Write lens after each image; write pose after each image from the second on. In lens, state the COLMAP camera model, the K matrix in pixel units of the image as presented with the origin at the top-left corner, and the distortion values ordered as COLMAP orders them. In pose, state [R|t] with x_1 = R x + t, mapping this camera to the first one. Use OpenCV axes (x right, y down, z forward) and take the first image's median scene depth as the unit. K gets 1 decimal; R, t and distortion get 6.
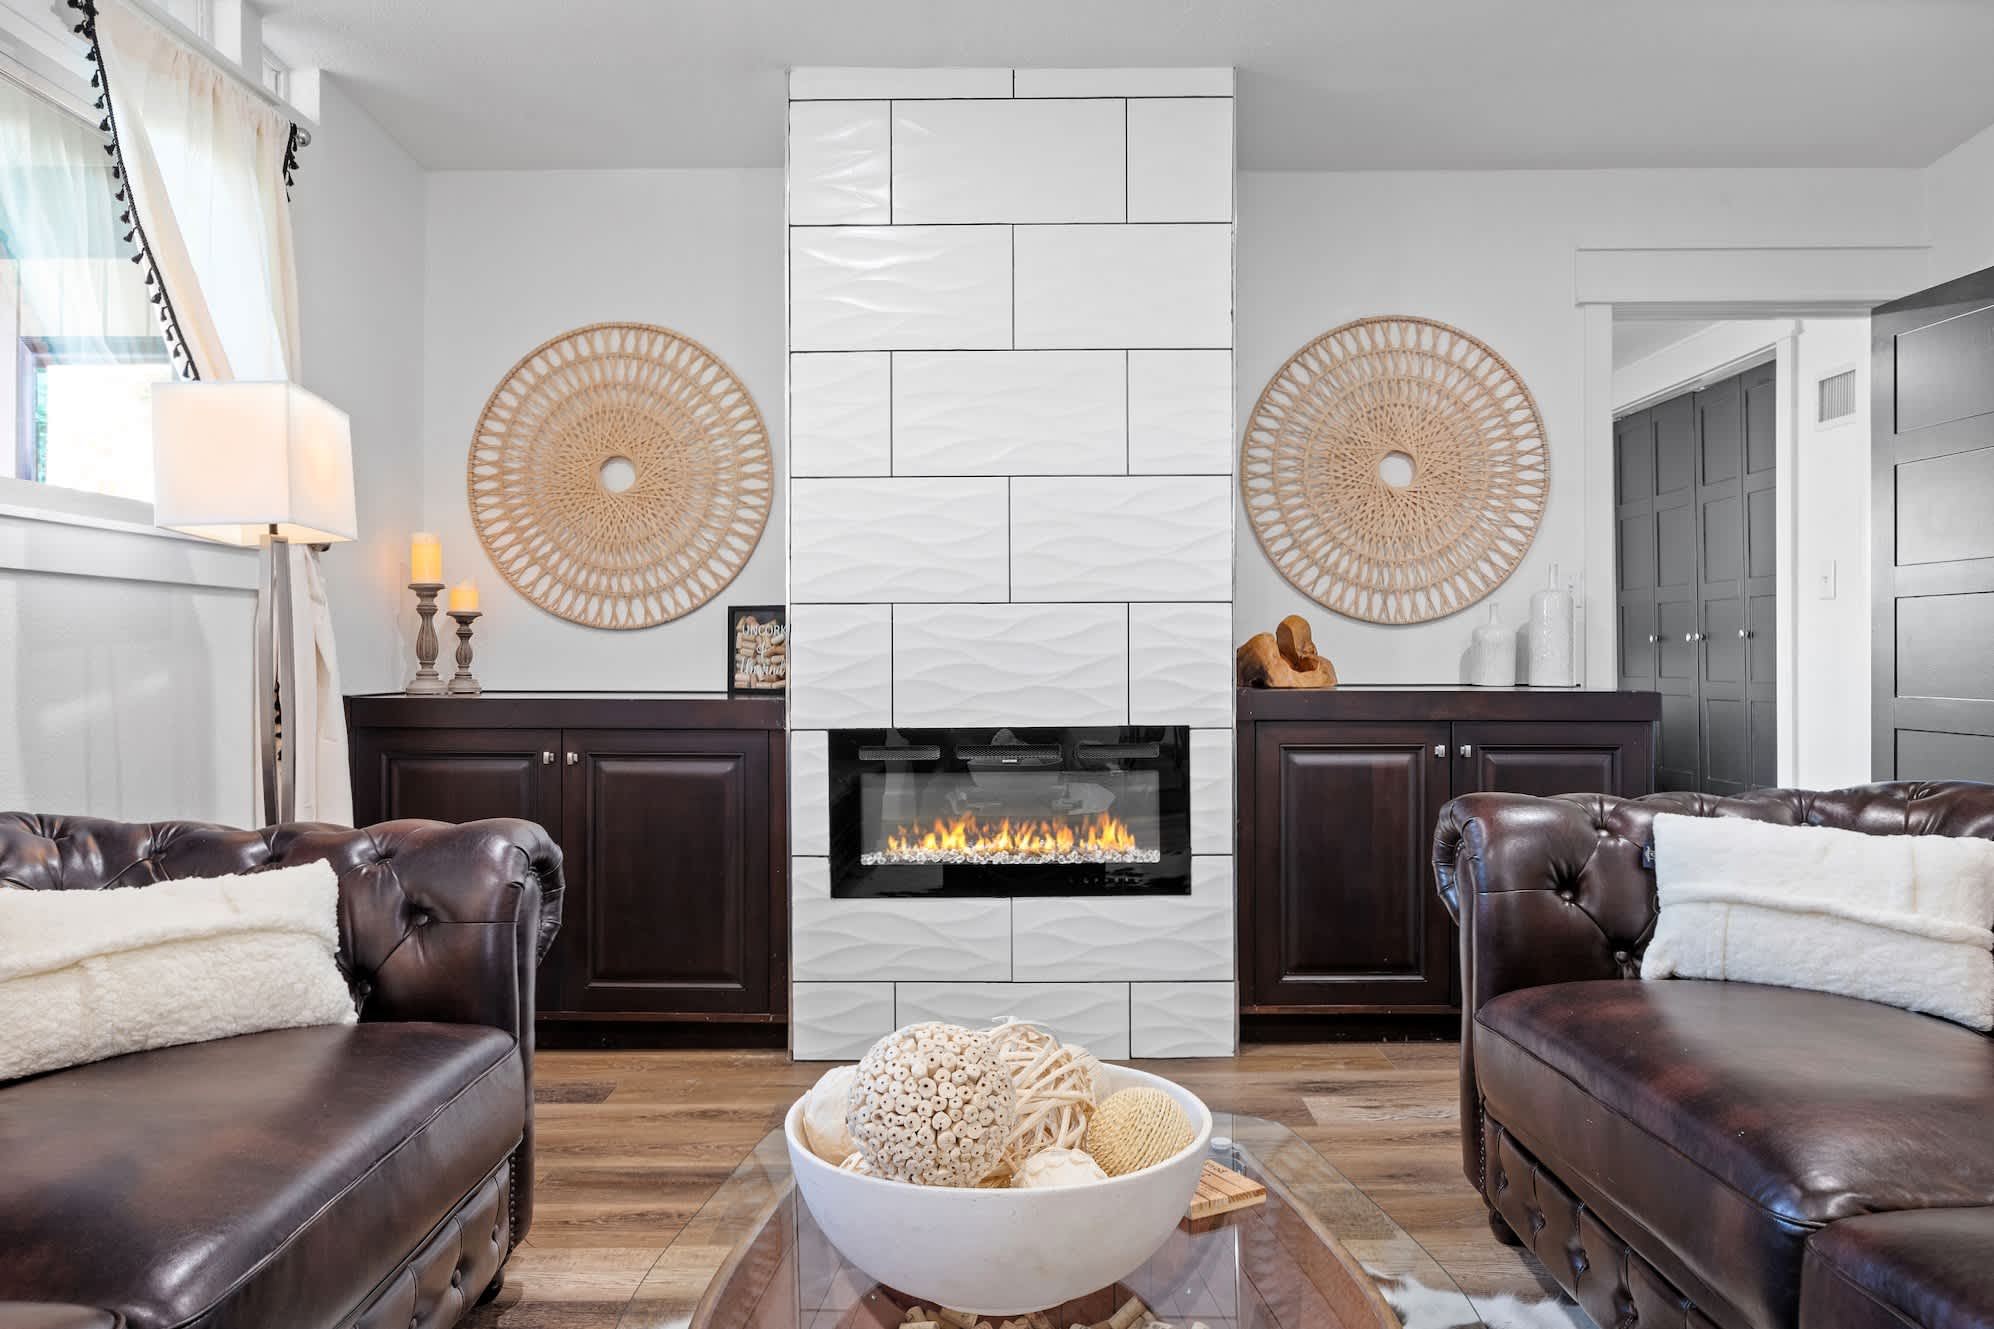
lens RADIAL K [[1701.0, 0, 994.9], [0, 1701.0, 629.3], [0, 0, 1]] dist [-0.034346, 0.112499]
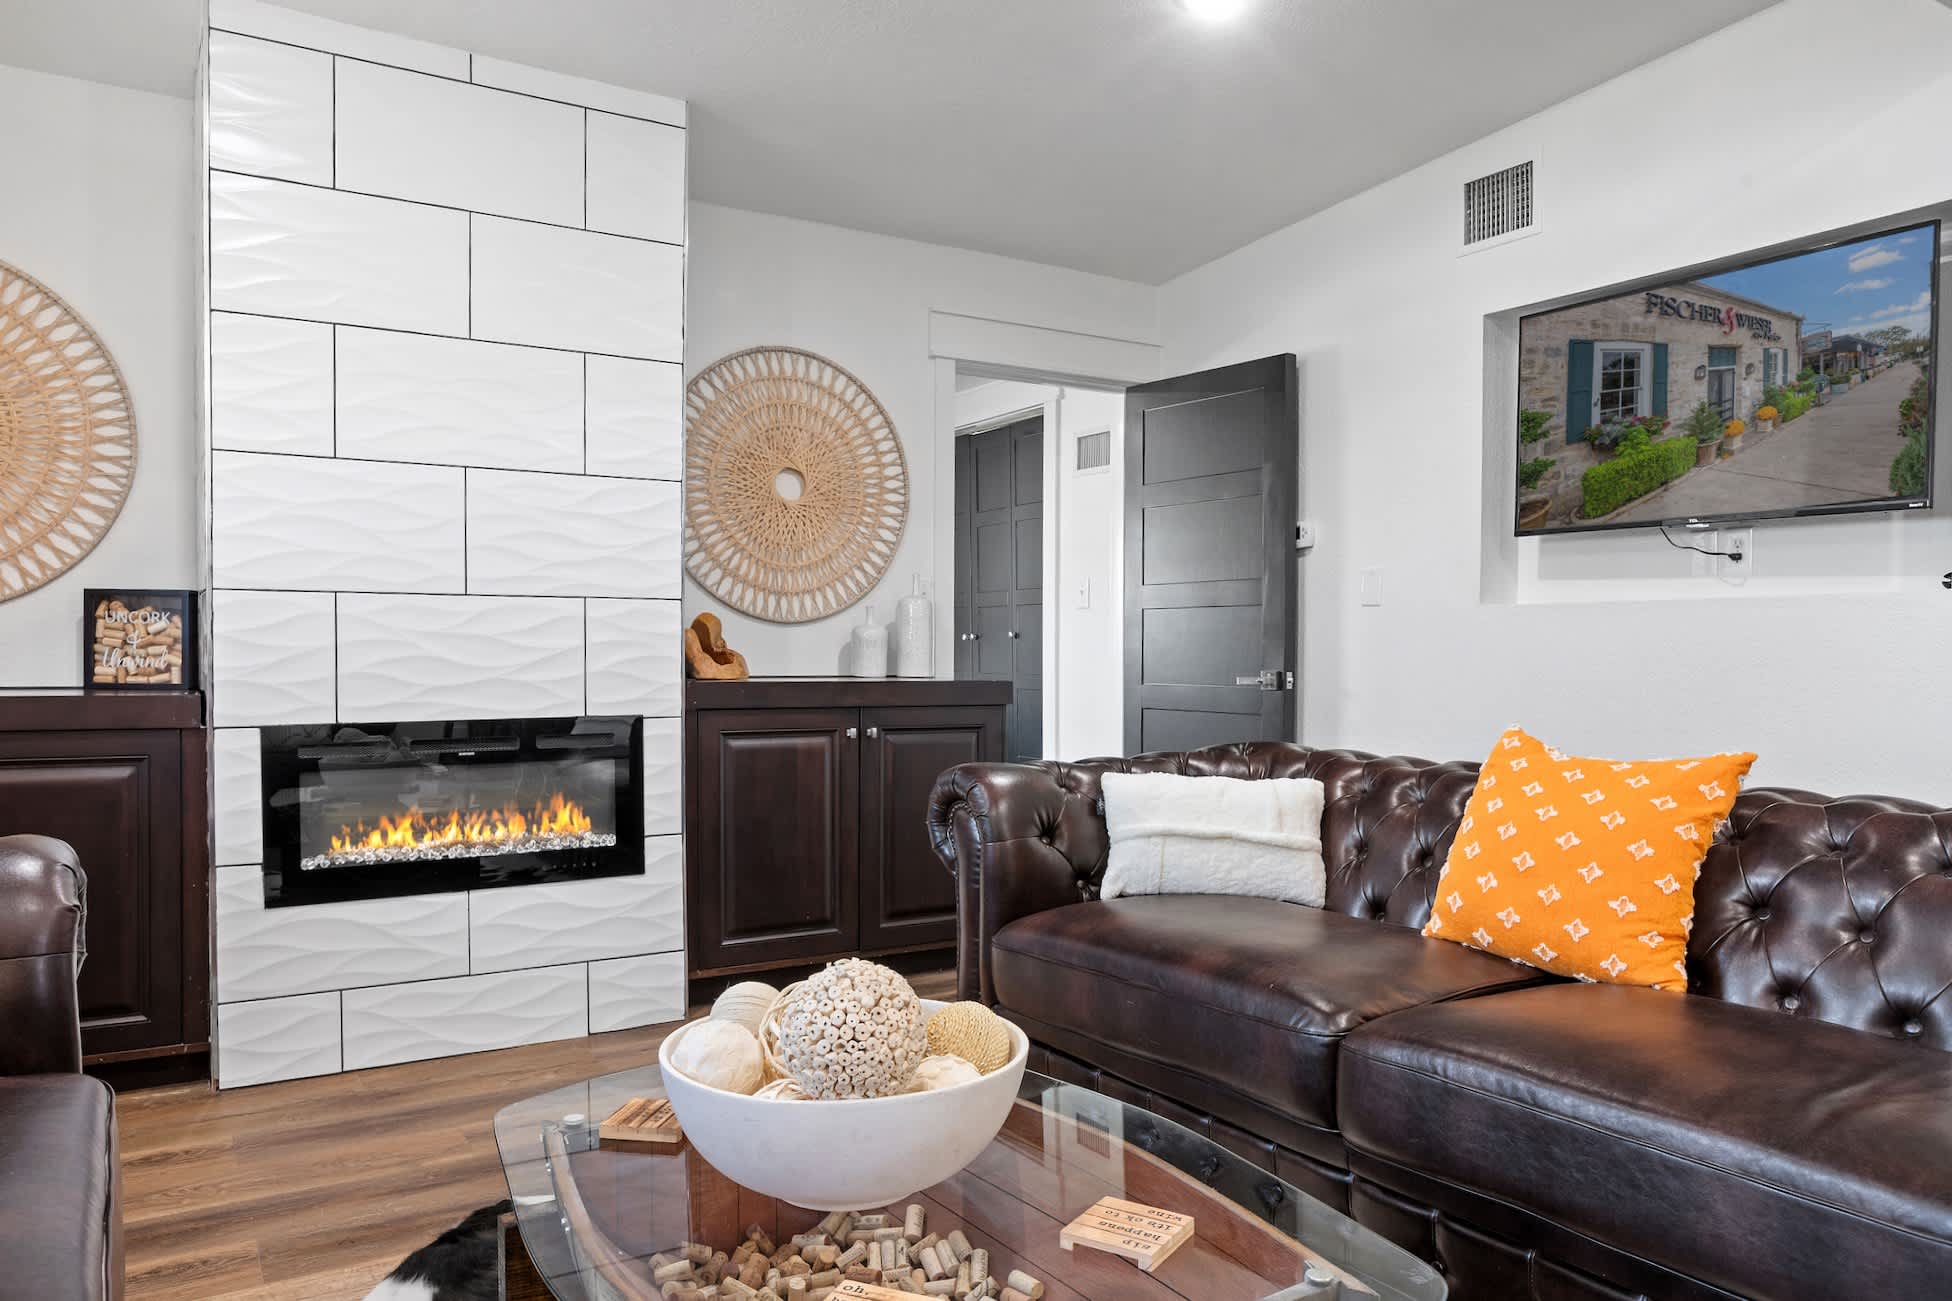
lens RADIAL K [[1835.8, 0, 976.0], [0, 1835.8, 650.5], [0, 0, 1]] dist [0.003998, 0.021282]
pose [[0.769646, 0.005991, 0.638443, -0.448036], [-0.015907, 0.999825, 0.009795, 0.001705], [-0.638273, -0.017694, 0.769607, -0.015837]]
